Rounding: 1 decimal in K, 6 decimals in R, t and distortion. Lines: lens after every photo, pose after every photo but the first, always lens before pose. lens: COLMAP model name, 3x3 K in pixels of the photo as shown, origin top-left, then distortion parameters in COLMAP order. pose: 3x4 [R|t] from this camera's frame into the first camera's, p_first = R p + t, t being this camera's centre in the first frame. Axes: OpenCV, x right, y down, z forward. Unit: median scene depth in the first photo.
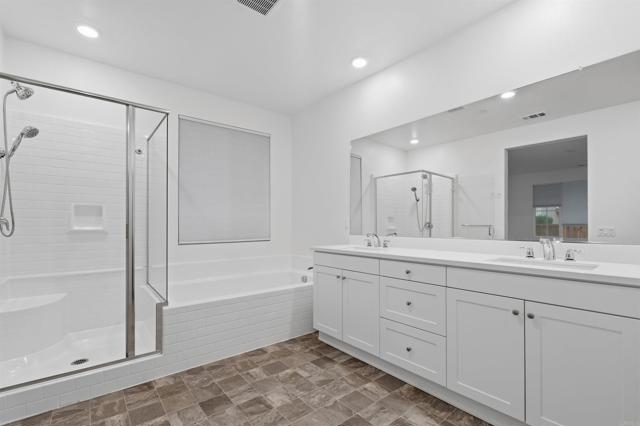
lens RADIAL K [[286.5, 0, 327.9], [0, 286.5, 221.1], [0, 0, 1]] dist [0.000681, 0.000147]
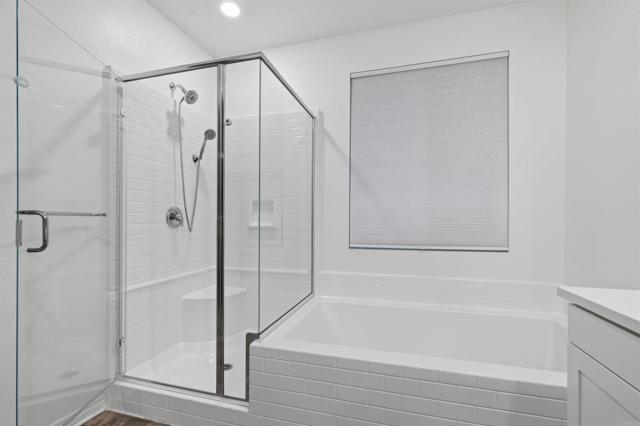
lens RADIAL K [[286.5, 0, 327.9], [0, 286.5, 221.1], [0, 0, 1]] dist [0.000681, 0.000147]
pose [[0.554689, 0.006238, -0.832034, 0.059581], [0.005655, 0.999921, 0.011267, 0.003098], [0.832039, -0.010955, 0.554610, 0.468574]]
